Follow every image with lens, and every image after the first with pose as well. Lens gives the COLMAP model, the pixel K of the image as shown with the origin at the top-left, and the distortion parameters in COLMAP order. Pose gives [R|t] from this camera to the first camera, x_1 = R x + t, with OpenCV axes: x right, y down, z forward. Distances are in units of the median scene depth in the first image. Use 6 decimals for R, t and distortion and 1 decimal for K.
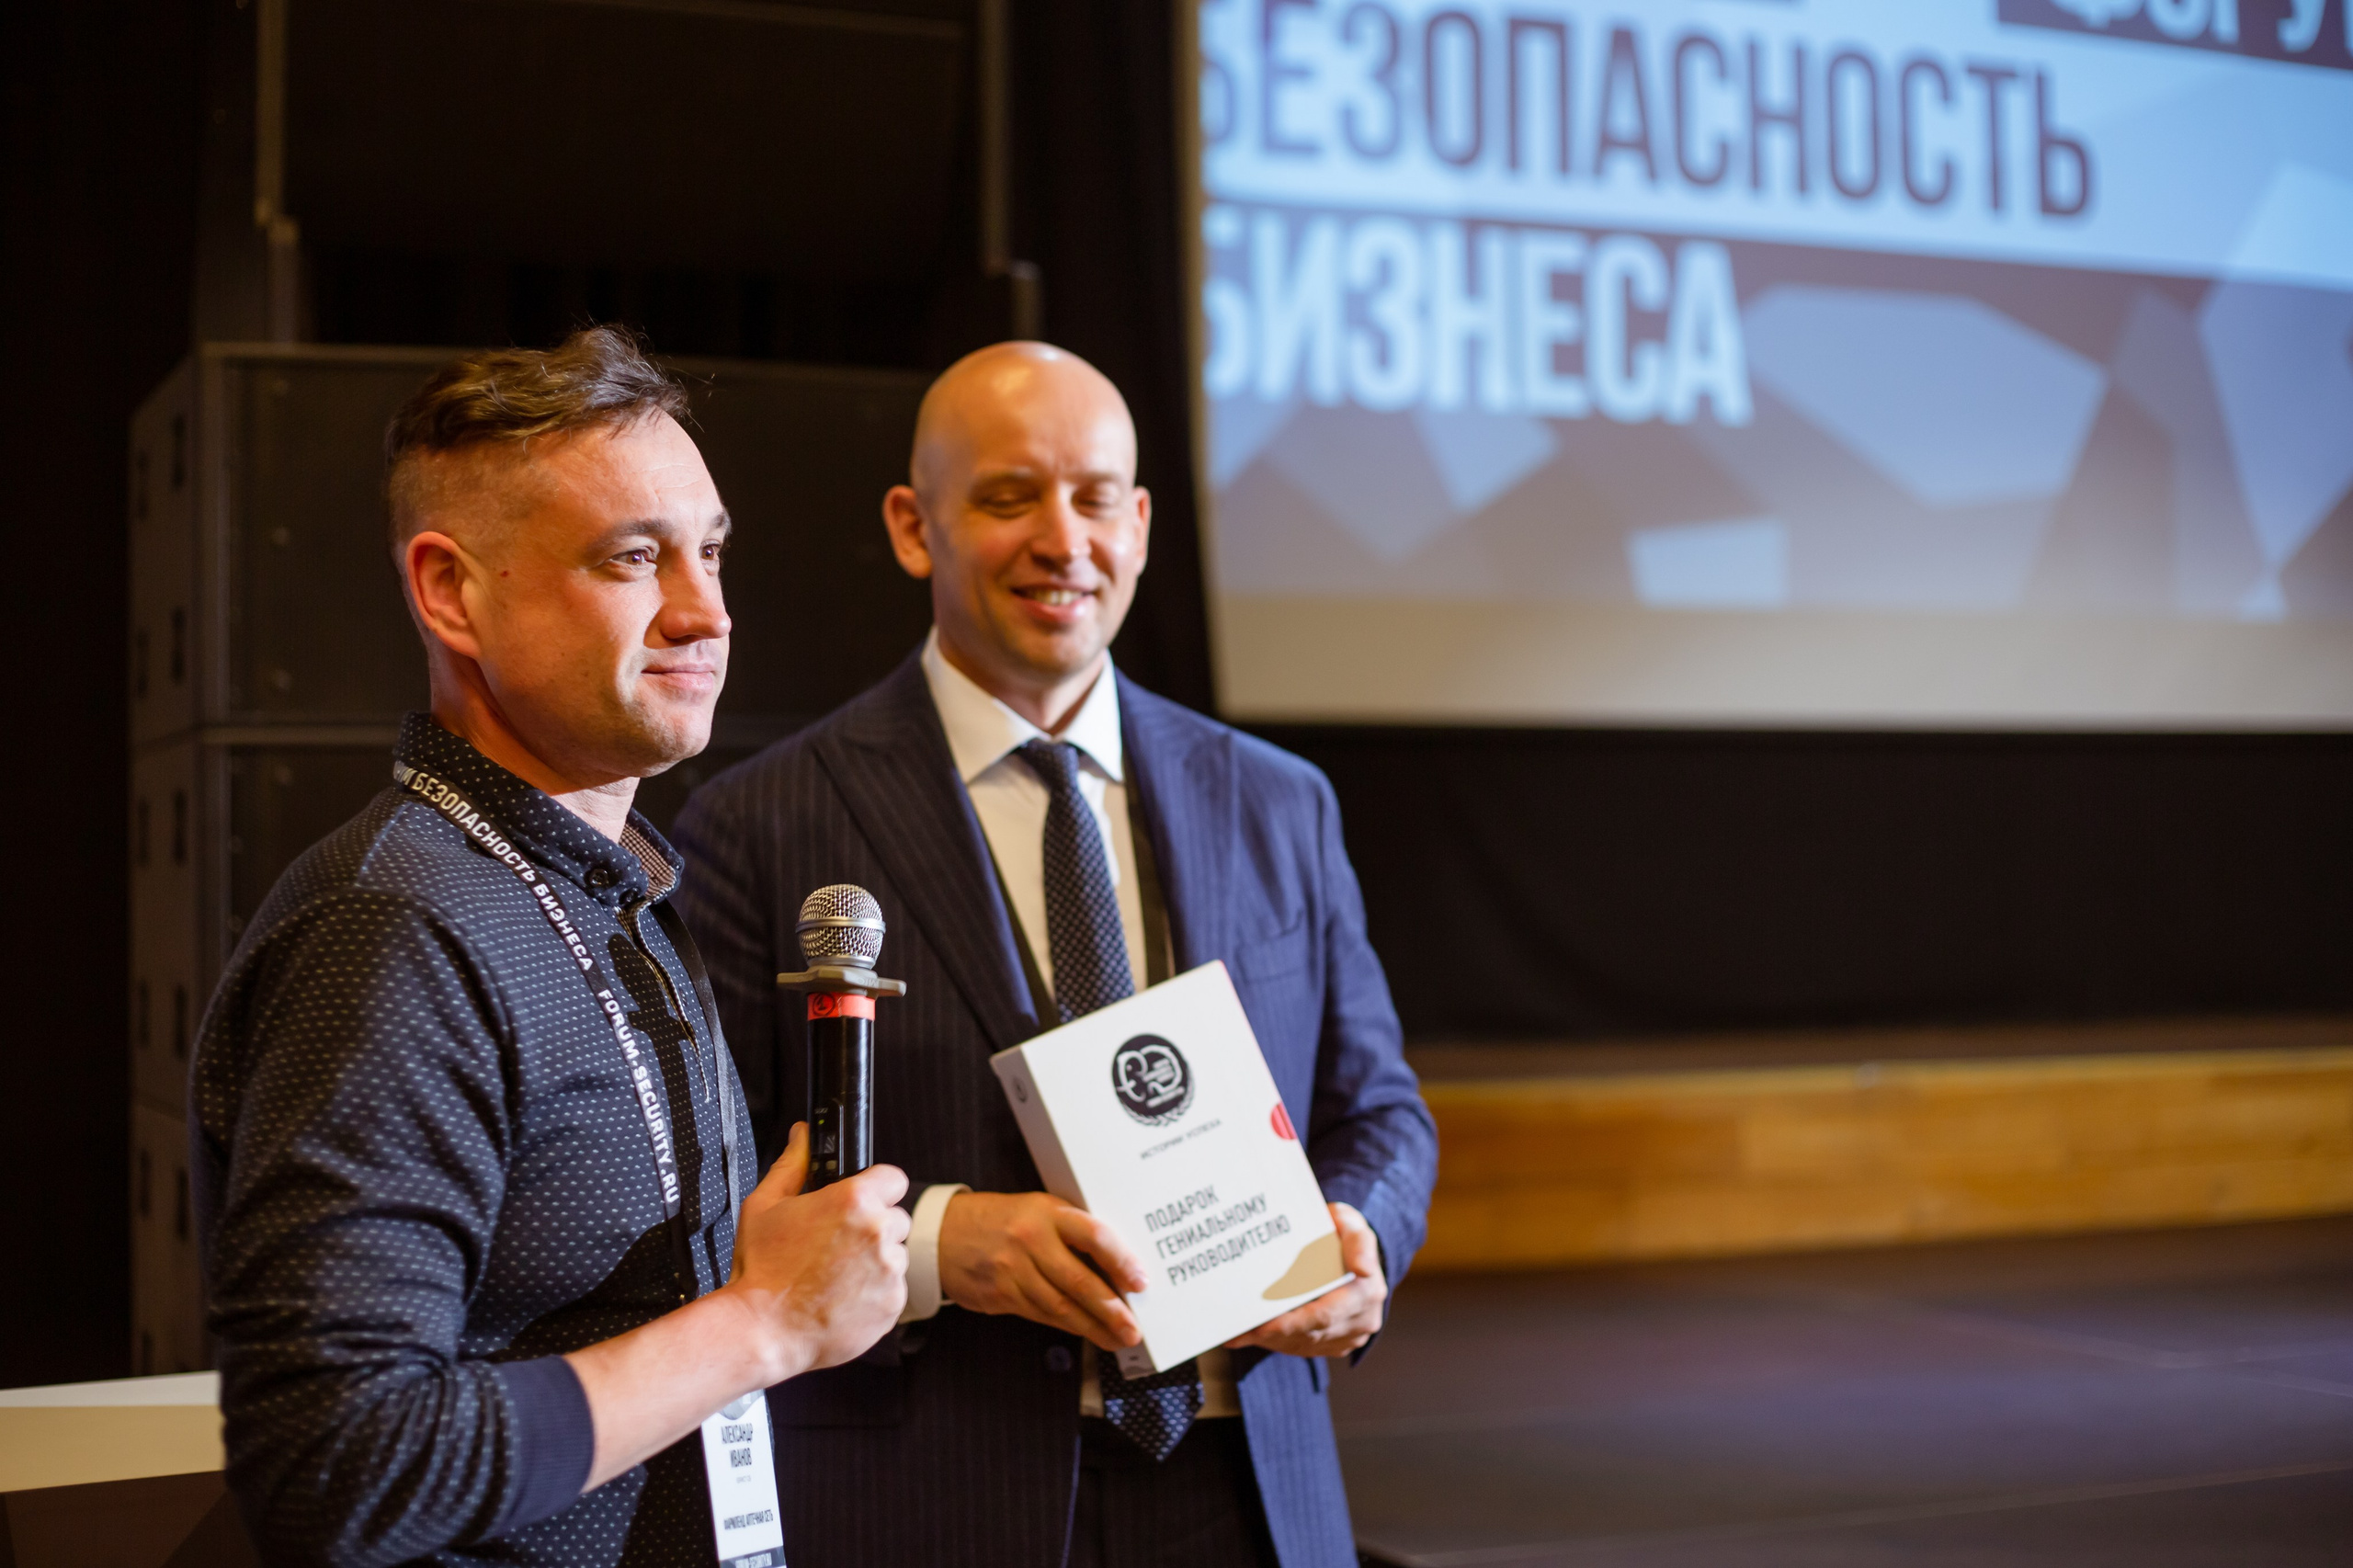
lens RADIAL K [[3371.0, 0, 1191.9], [0, 3371.0, 778.2], [0, 0, 1]] dist [-0.112946, 0.000000]
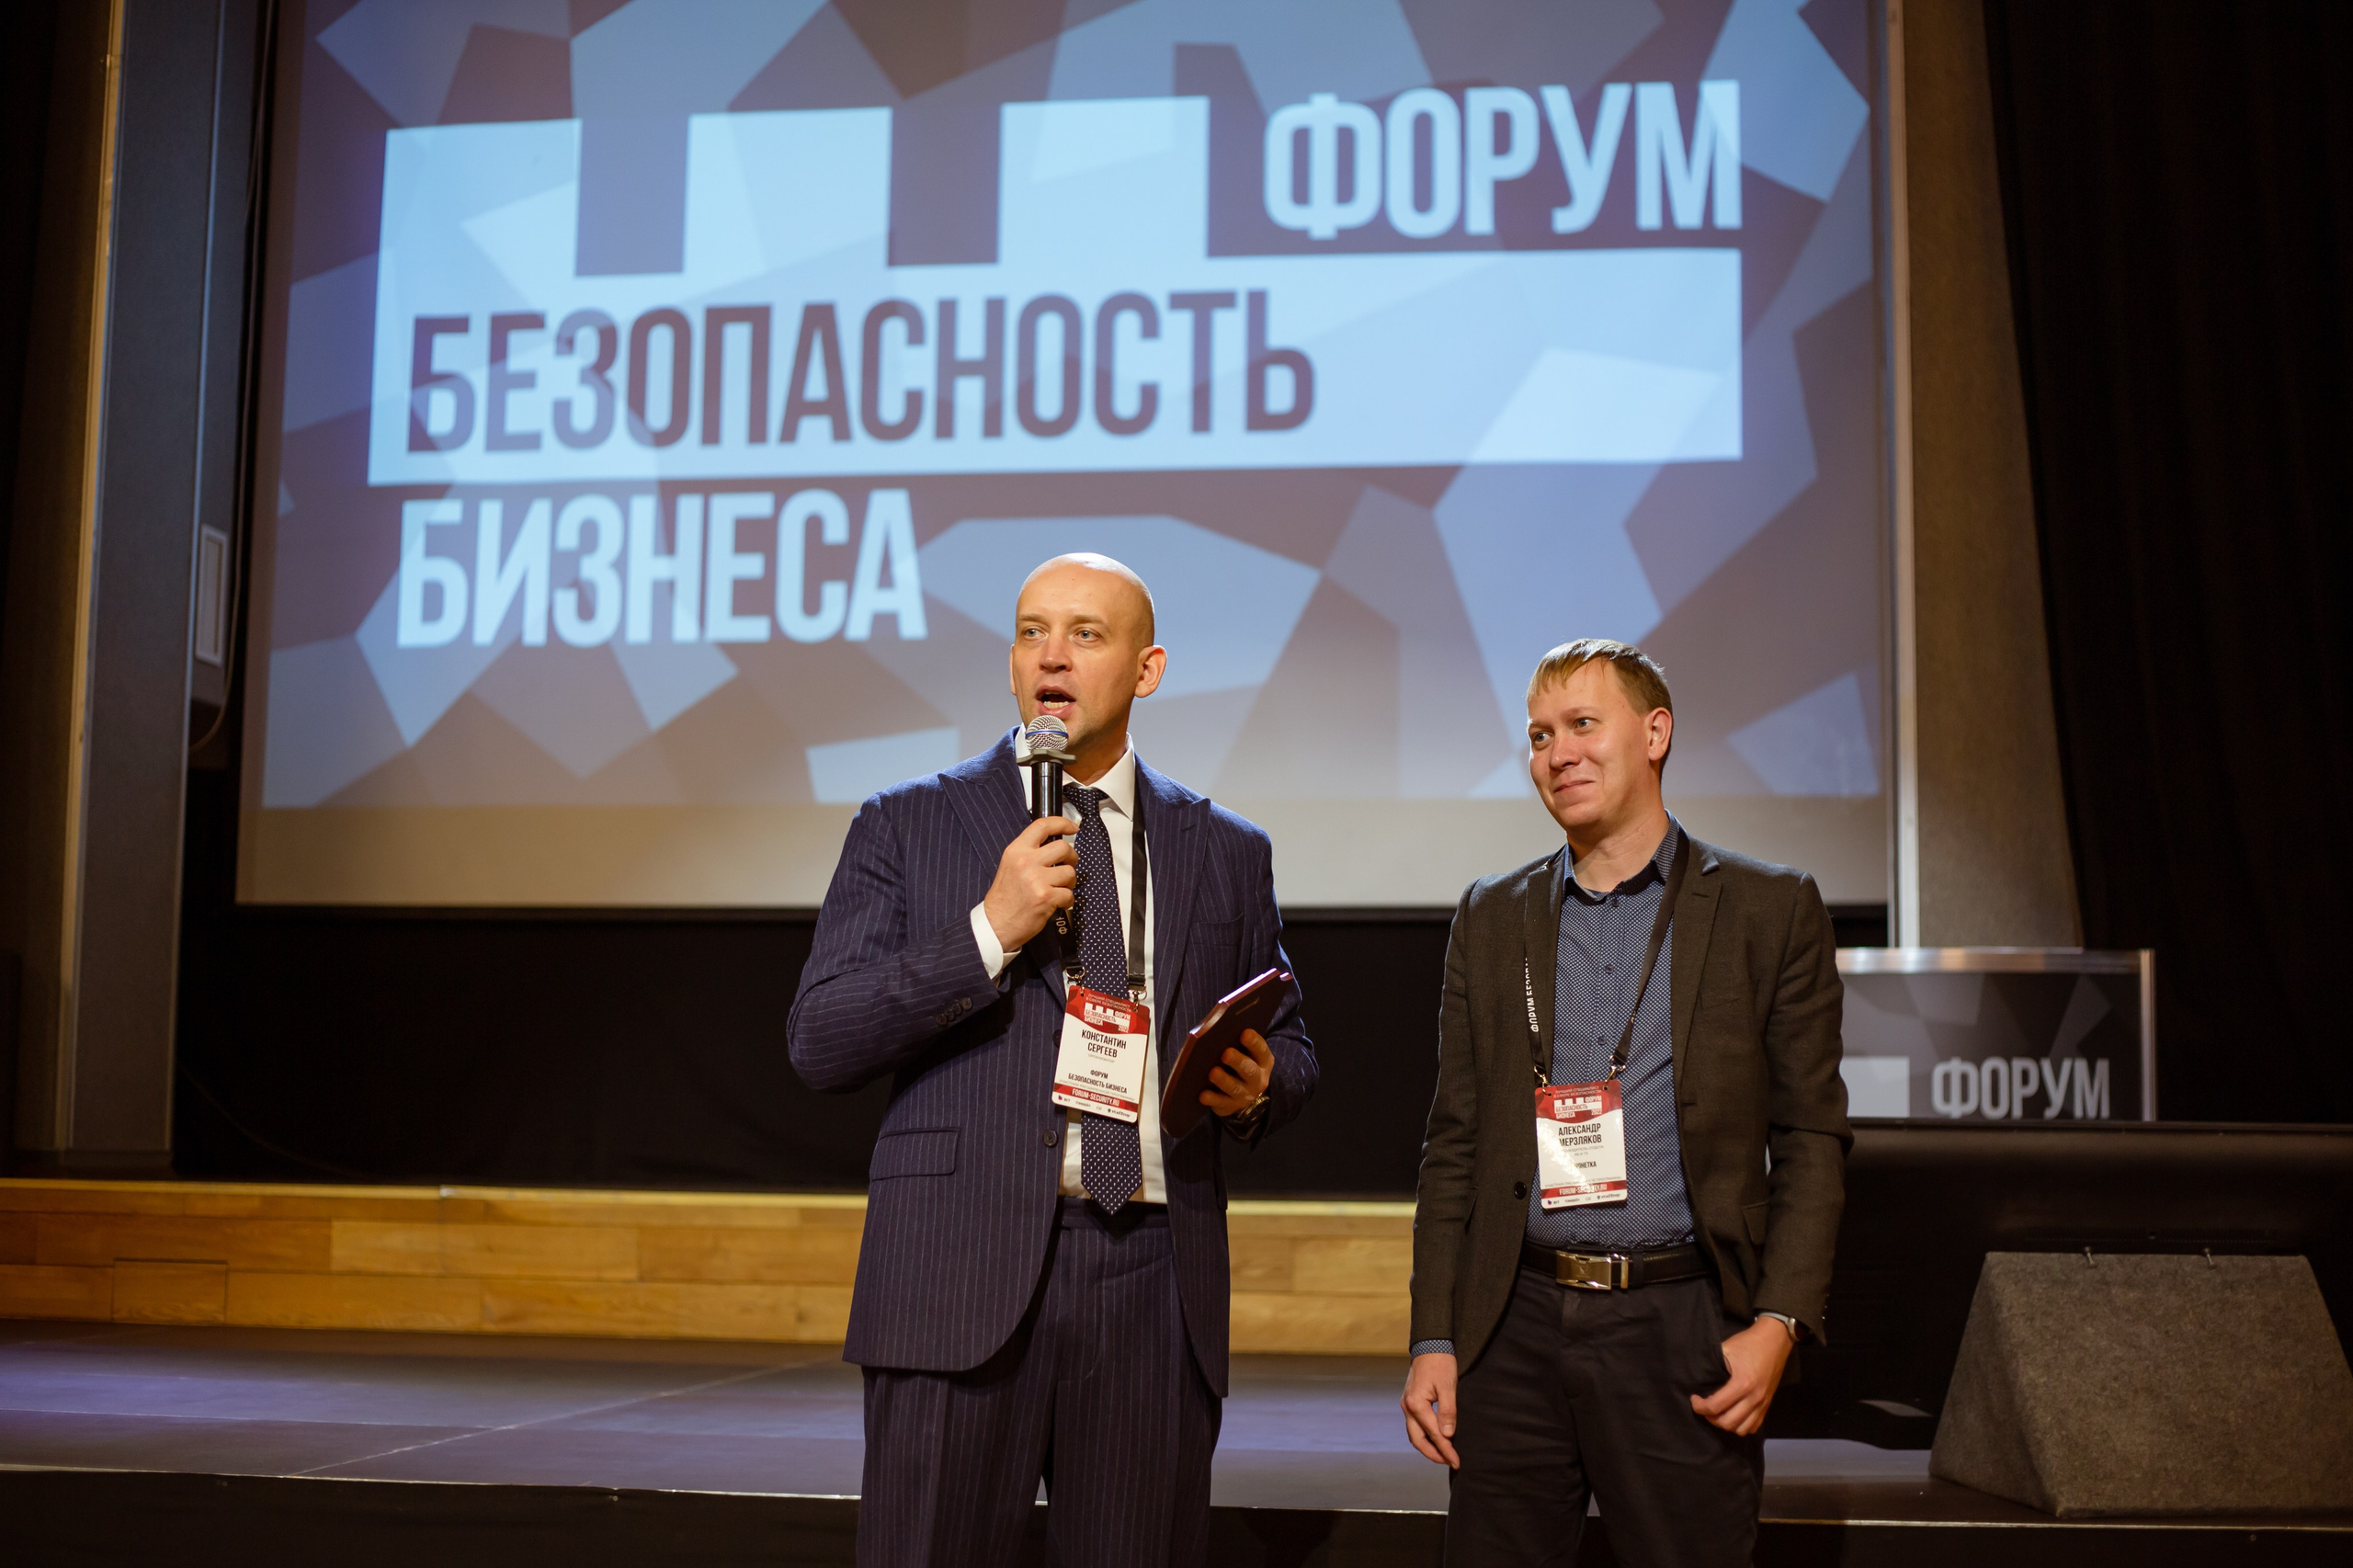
lens RADIAL K [[3371.0, 0, 1239.4], [0, 3371.0, 754.2], [0, 0, 1]] dist [-0.112946, 0.000000]
pose [[0.860330, -0.039684, -0.508190, 0.849006], [-0.003534, 0.996477, -0.083797, 0.026450], [0.509725, 0.073888, 0.857158, 0.092816]]
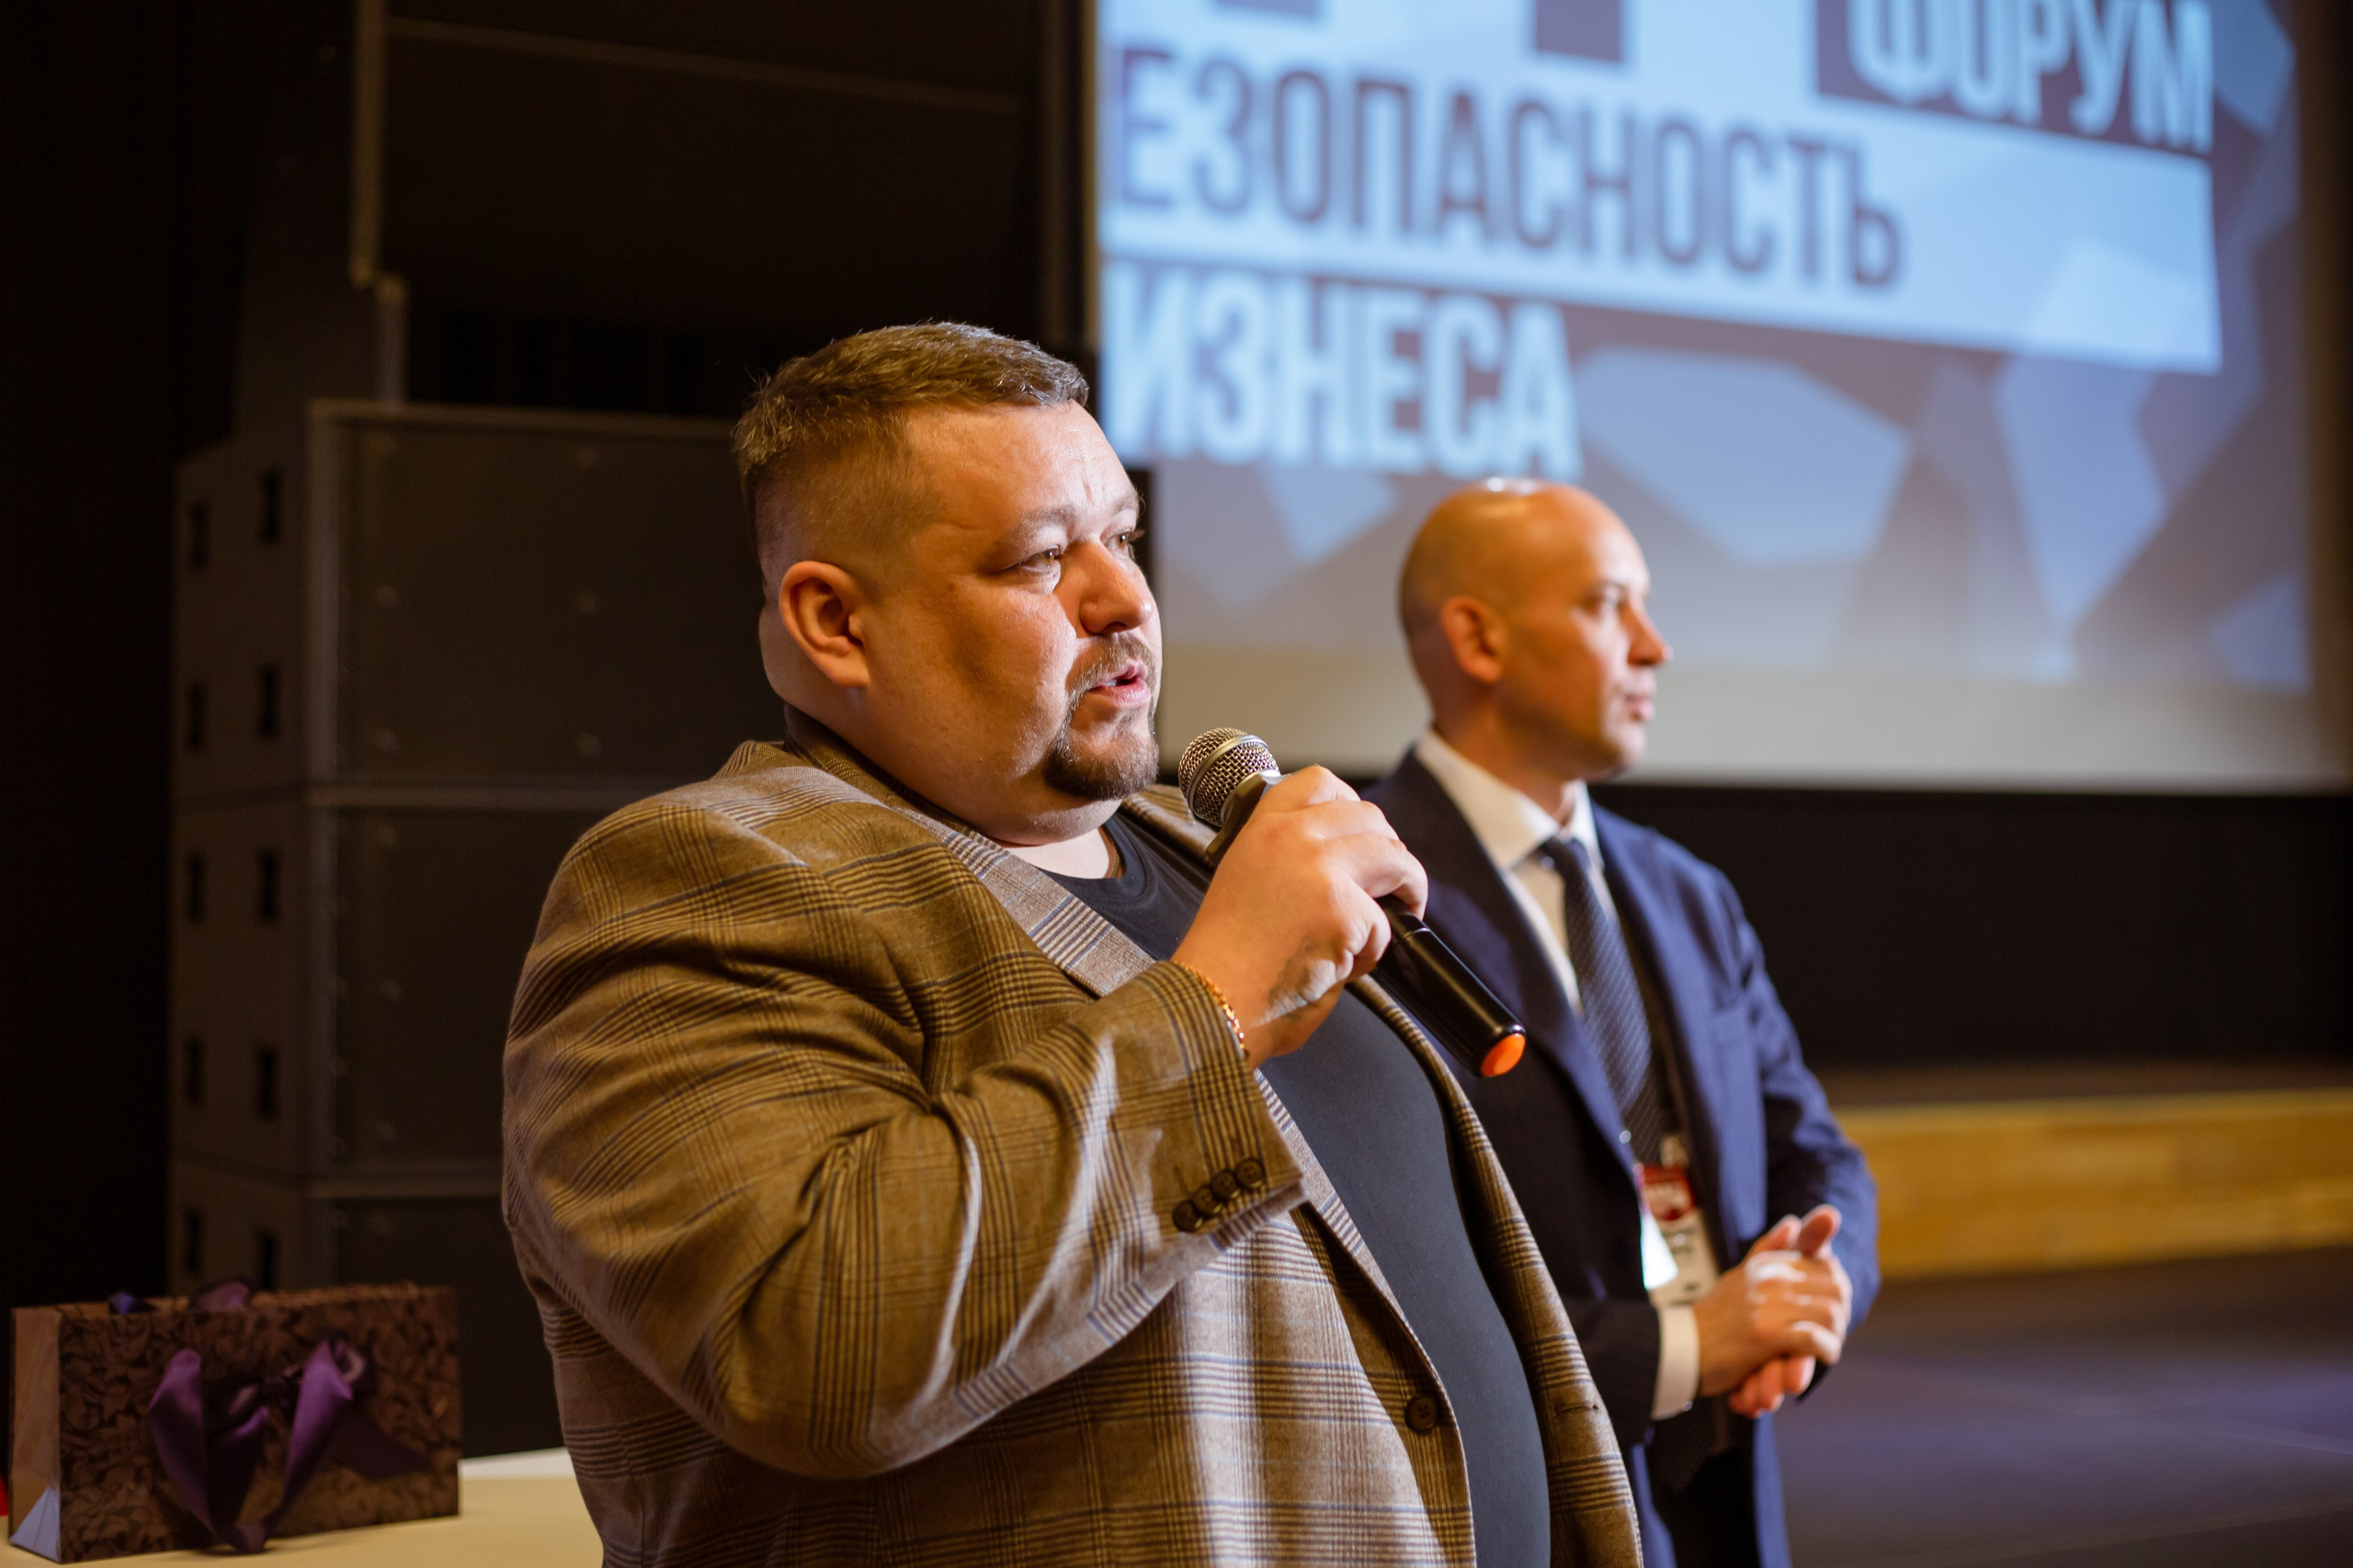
lens RADIAL K [[3371.0, 0, 1175.3], [0, 3371.0, 787.8], [0, 0, 1]] dist [-0.112946, 0.000000]
pose [[0.994894, 0.014493, 0.099878, -0.058614], [-0.014113, 0.999890, -0.004503, -0.005997], [-0.099932, 0.003070, 0.994989, -0.008686]]
